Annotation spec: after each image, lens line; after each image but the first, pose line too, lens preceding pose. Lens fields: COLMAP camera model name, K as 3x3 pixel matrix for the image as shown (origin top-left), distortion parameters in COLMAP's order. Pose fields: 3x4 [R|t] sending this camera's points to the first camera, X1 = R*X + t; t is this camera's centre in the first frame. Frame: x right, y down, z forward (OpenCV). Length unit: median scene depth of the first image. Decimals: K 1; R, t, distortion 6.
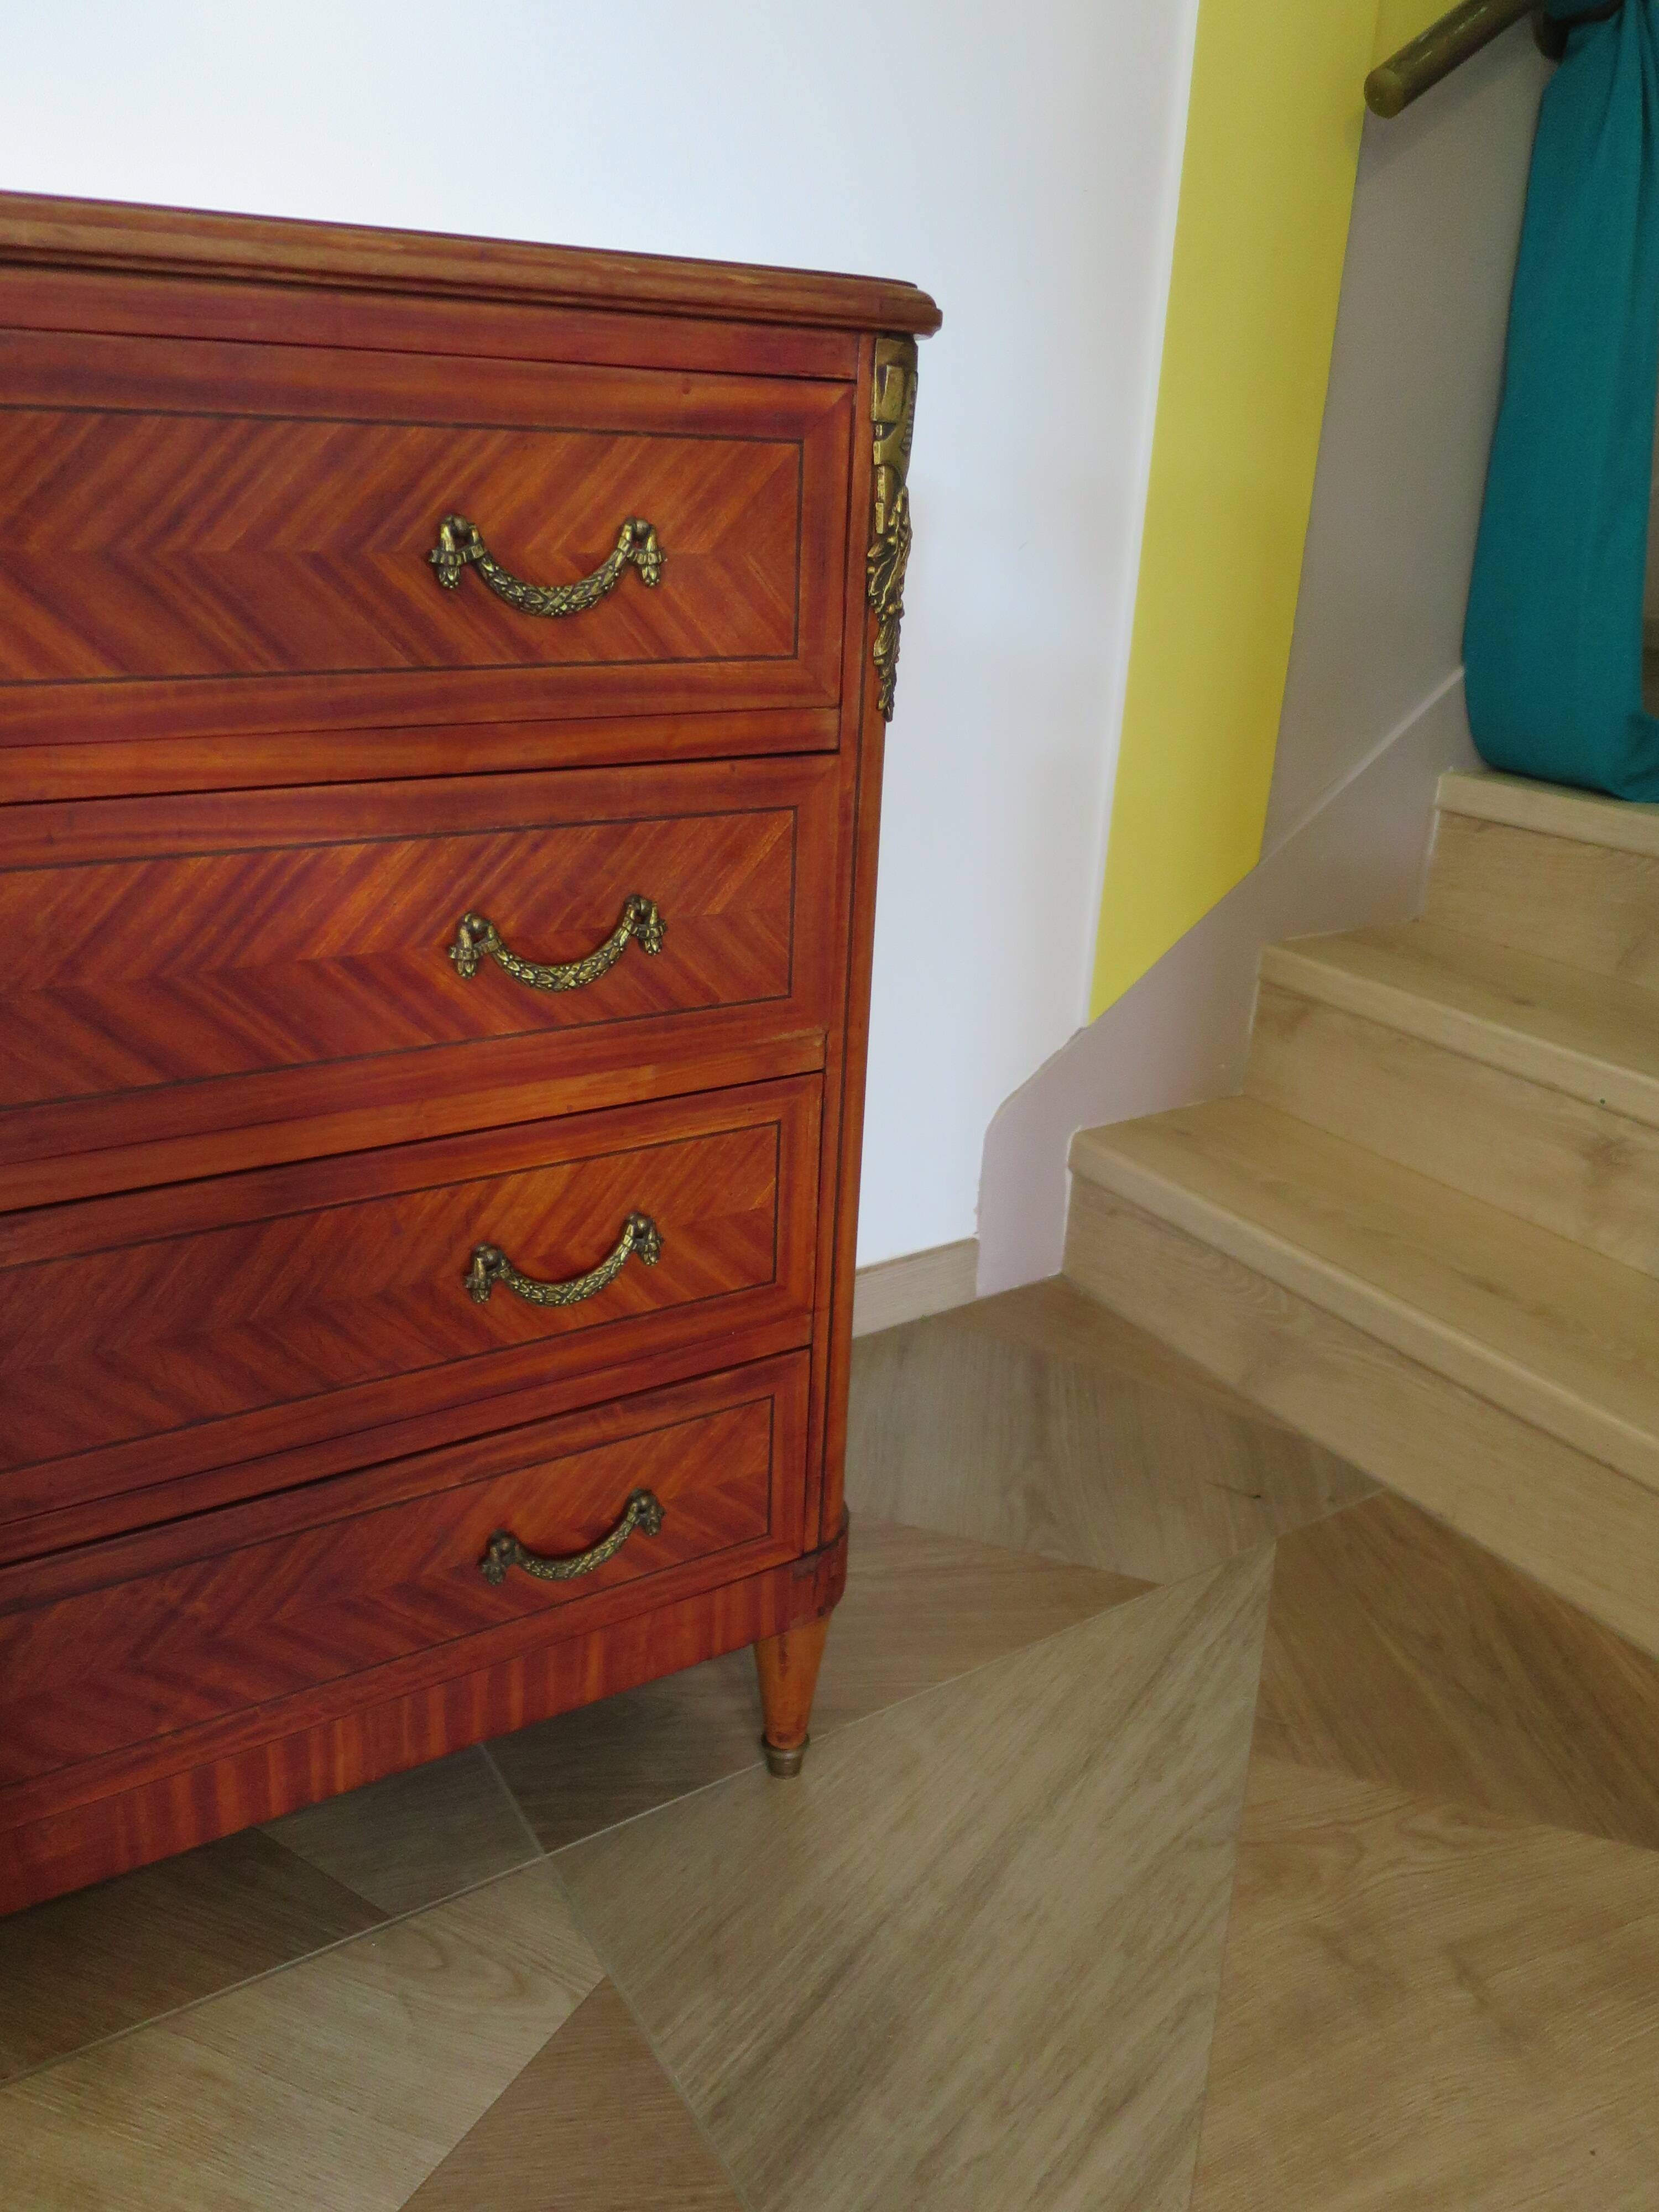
lens RADIAL K [[1596.0, 0, 829.2], [0, 1596.0, 1102.7], [0, 0, 1]] dist [-0.047881, 0.013443]
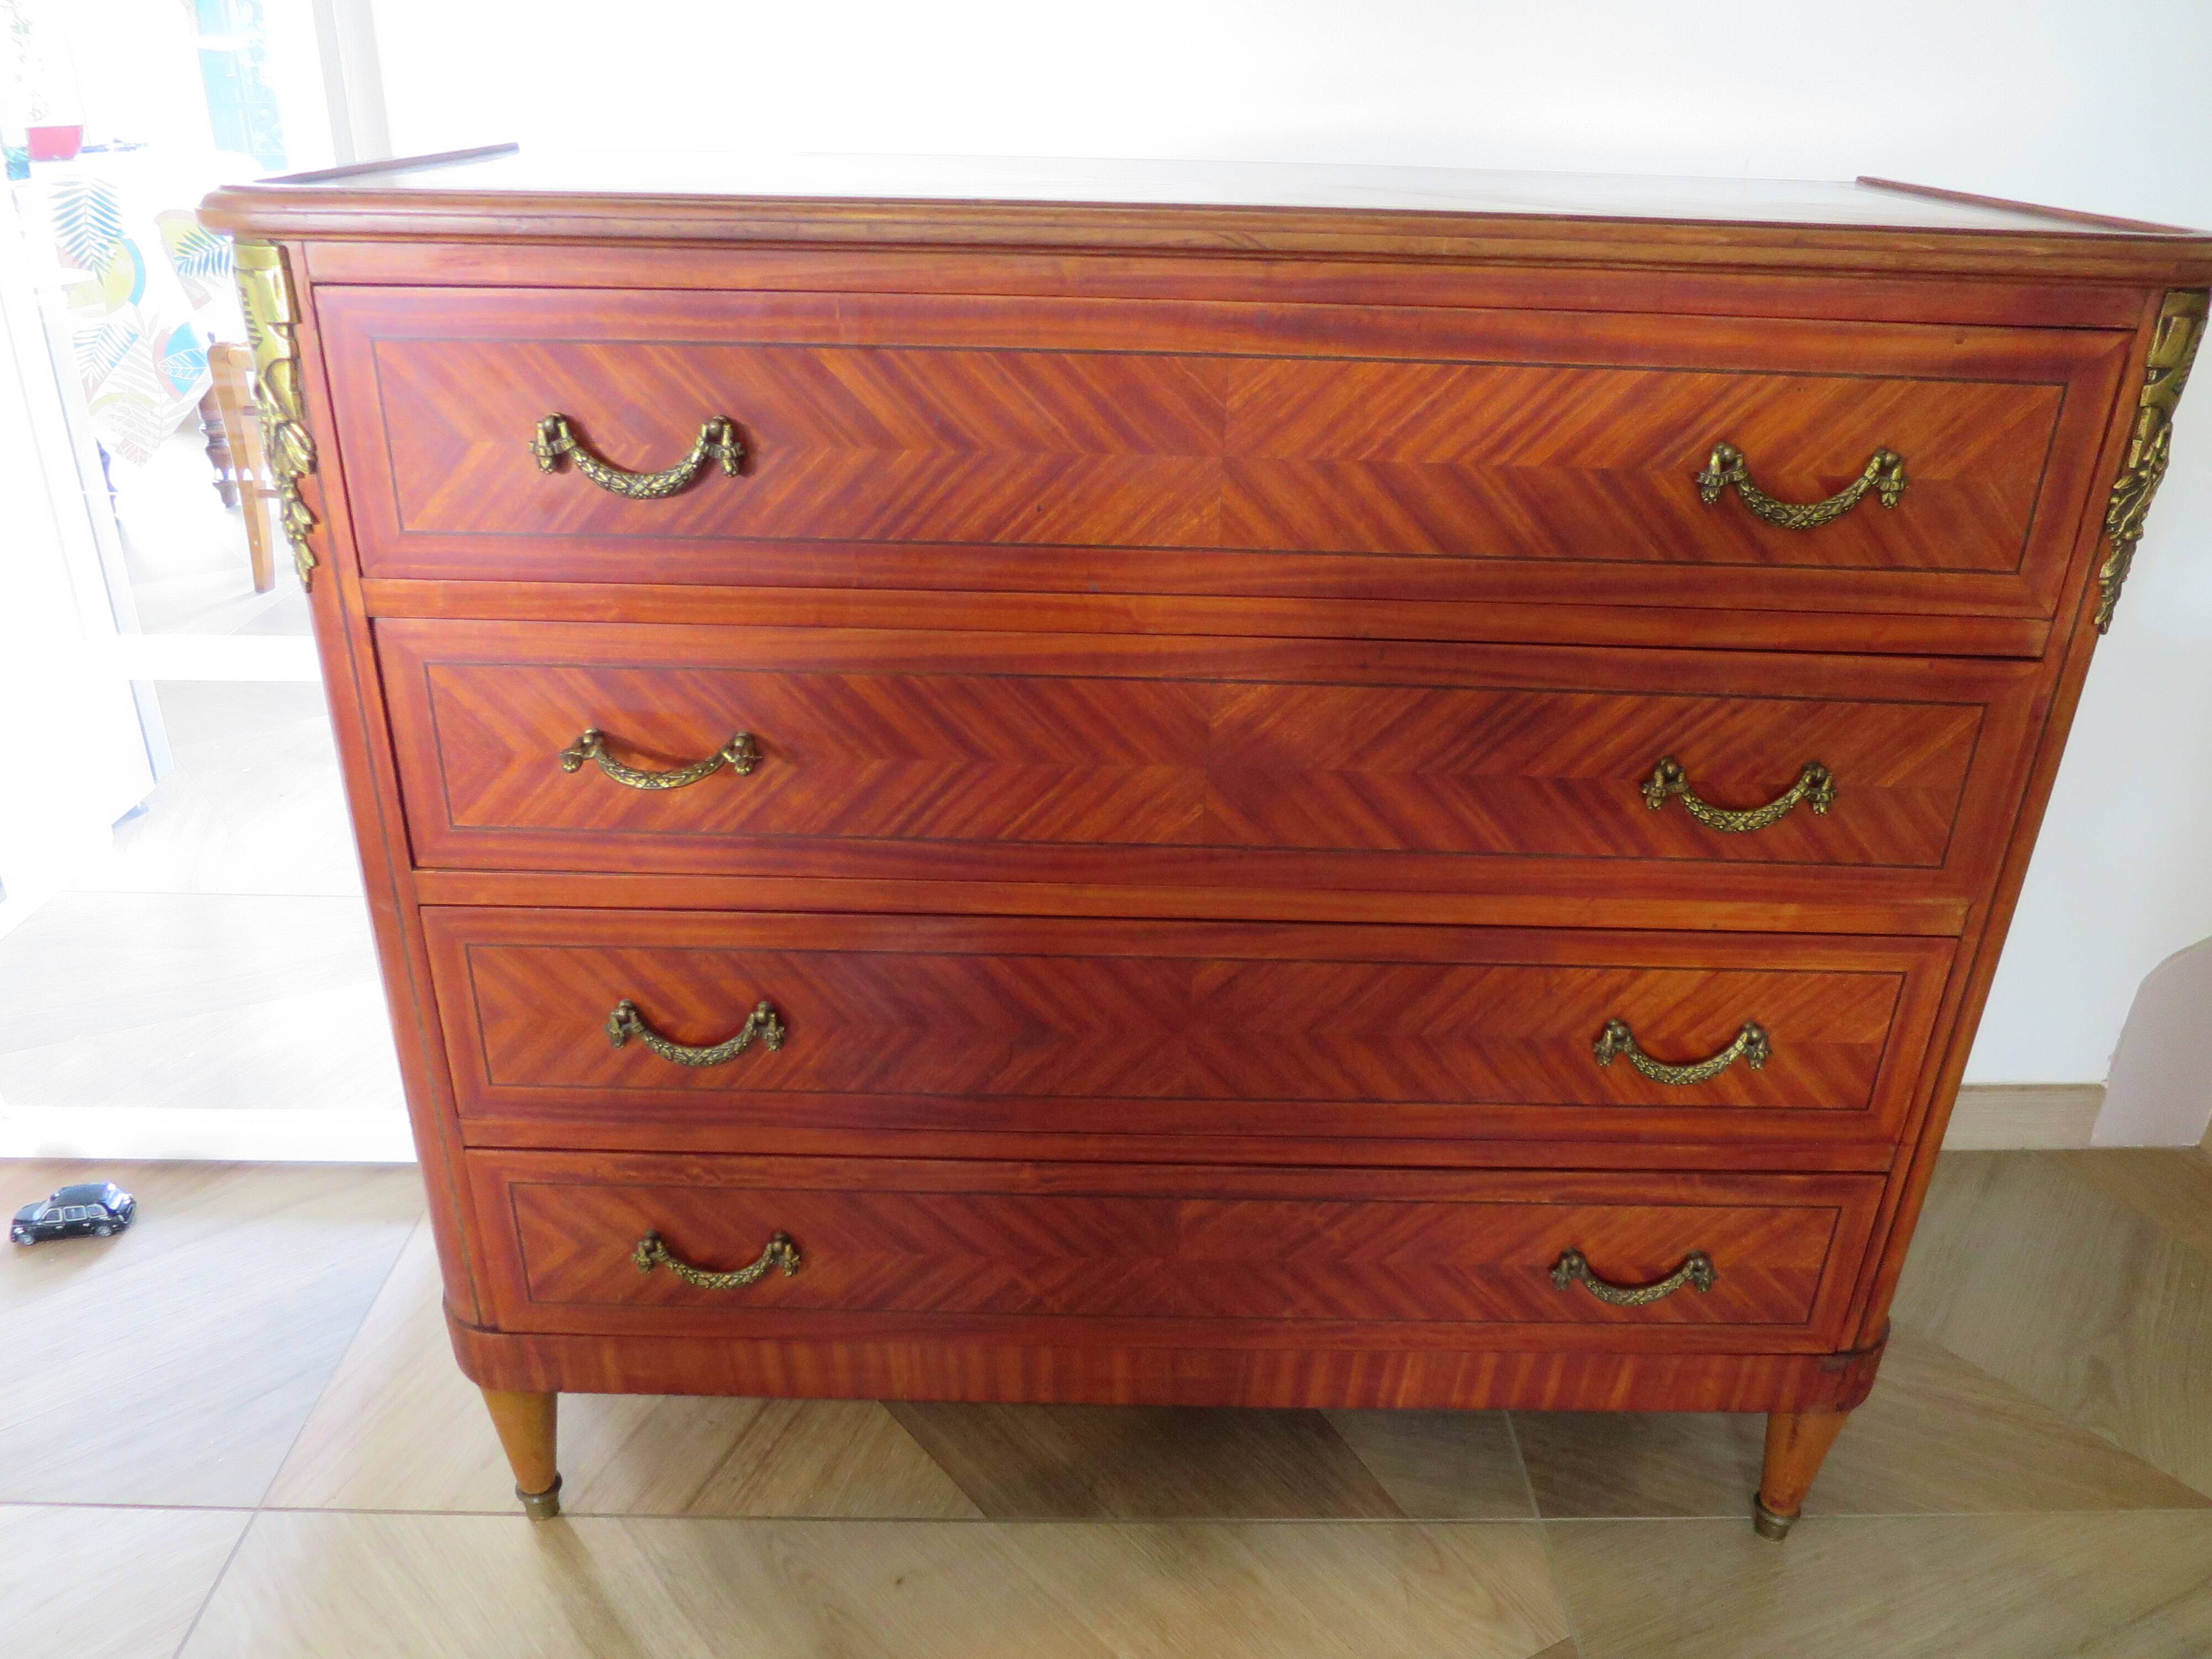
lens RADIAL K [[1596.0, 0, 1102.9], [0, 1596.0, 830.2], [0, 0, 1]] dist [-0.047881, 0.013443]
pose [[0.853545, 0.206704, -0.478261, -0.004514], [-0.184320, 0.978371, 0.093899, -0.093055], [0.487326, 0.008006, 0.873183, -0.236064]]
